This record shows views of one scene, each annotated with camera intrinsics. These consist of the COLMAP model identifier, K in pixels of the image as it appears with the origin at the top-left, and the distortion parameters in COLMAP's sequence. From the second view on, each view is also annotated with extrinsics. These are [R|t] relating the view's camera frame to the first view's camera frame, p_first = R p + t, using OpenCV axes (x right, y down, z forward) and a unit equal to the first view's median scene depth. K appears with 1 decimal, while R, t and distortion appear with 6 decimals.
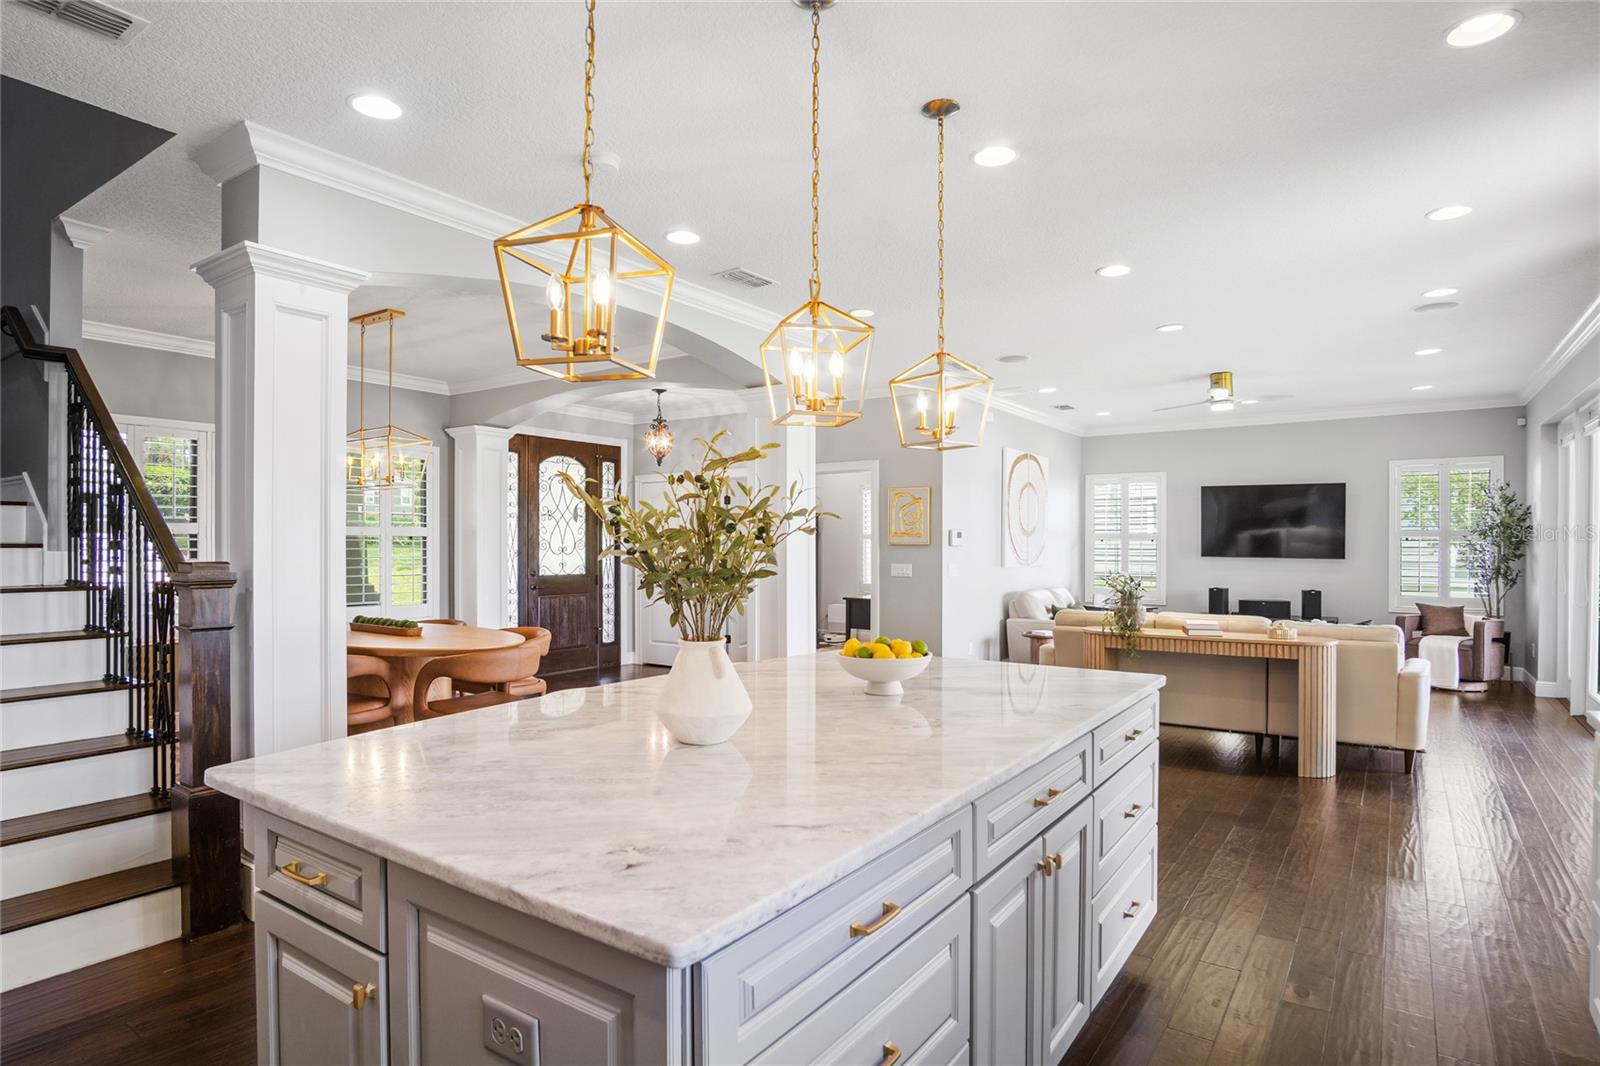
lens RADIAL K [[868.9, 0, 800.0], [0, 868.9, 533.0], [0, 0, 1]] dist [-0.019333, 0.000062]
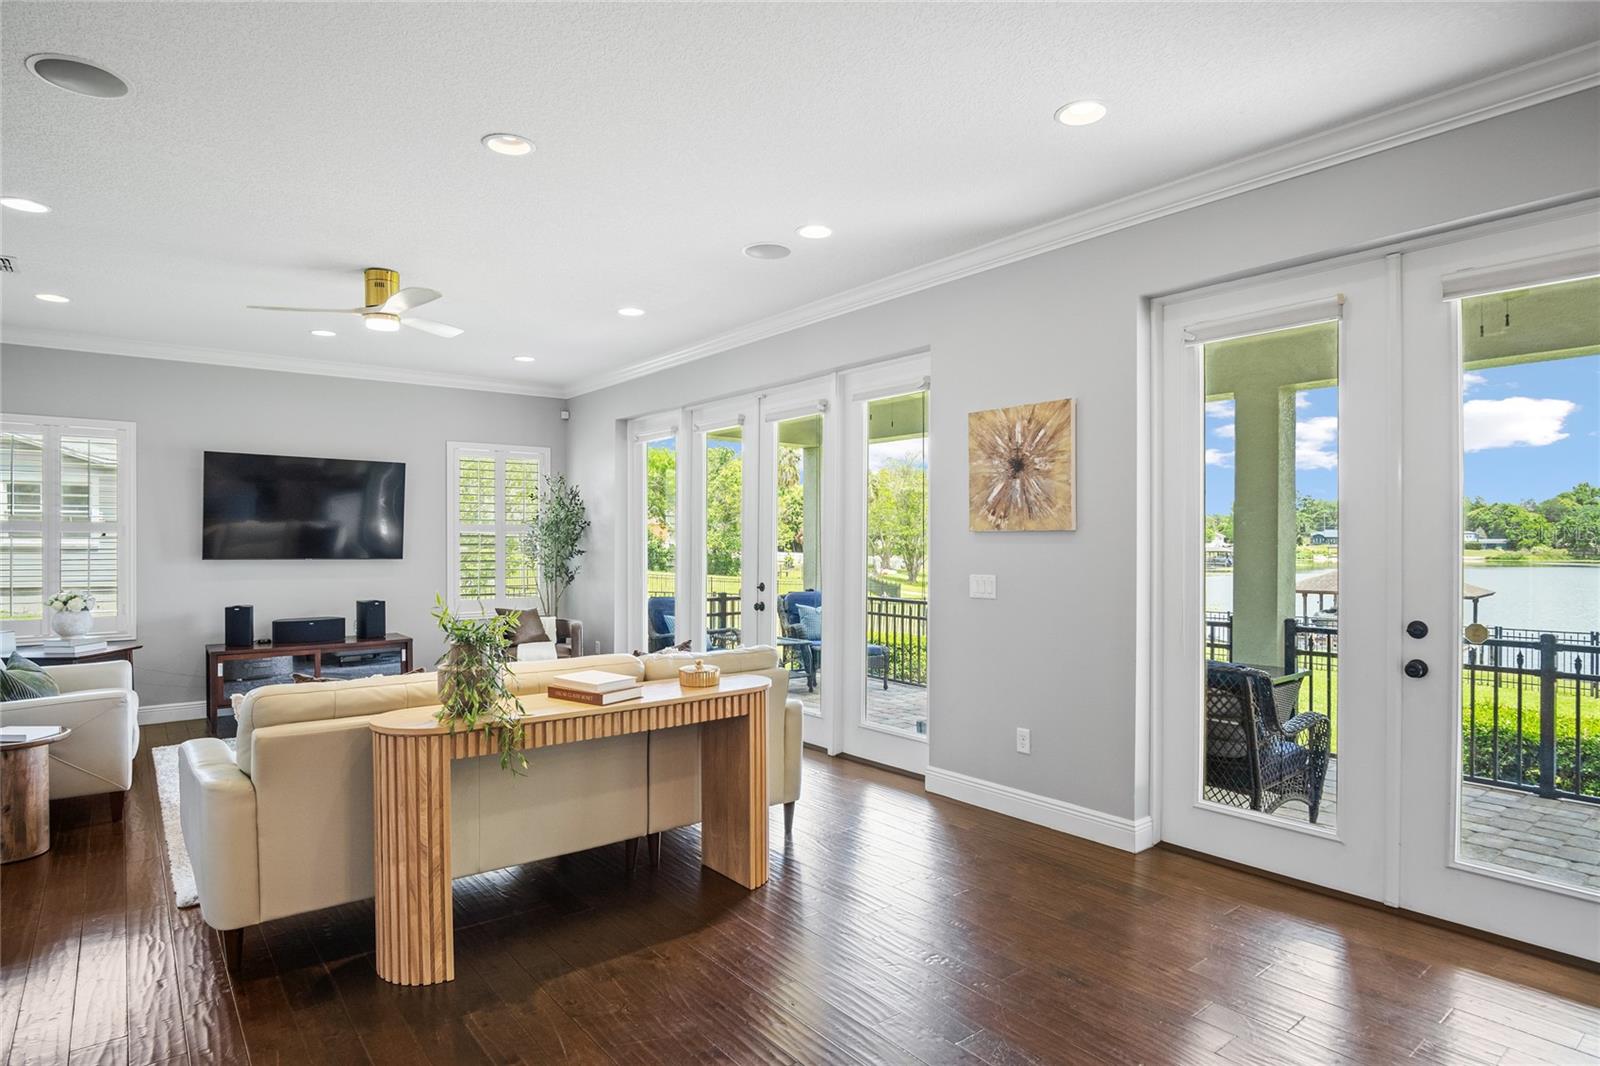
lens RADIAL K [[868.9, 0, 800.0], [0, 868.9, 533.0], [0, 0, 1]] dist [-0.019333, 0.000062]
pose [[0.289848, 0.007162, 0.957046, -0.025895], [-0.010800, 0.999933, -0.004212, 0.005877], [-0.957012, -0.009115, 0.289906, 0.425250]]
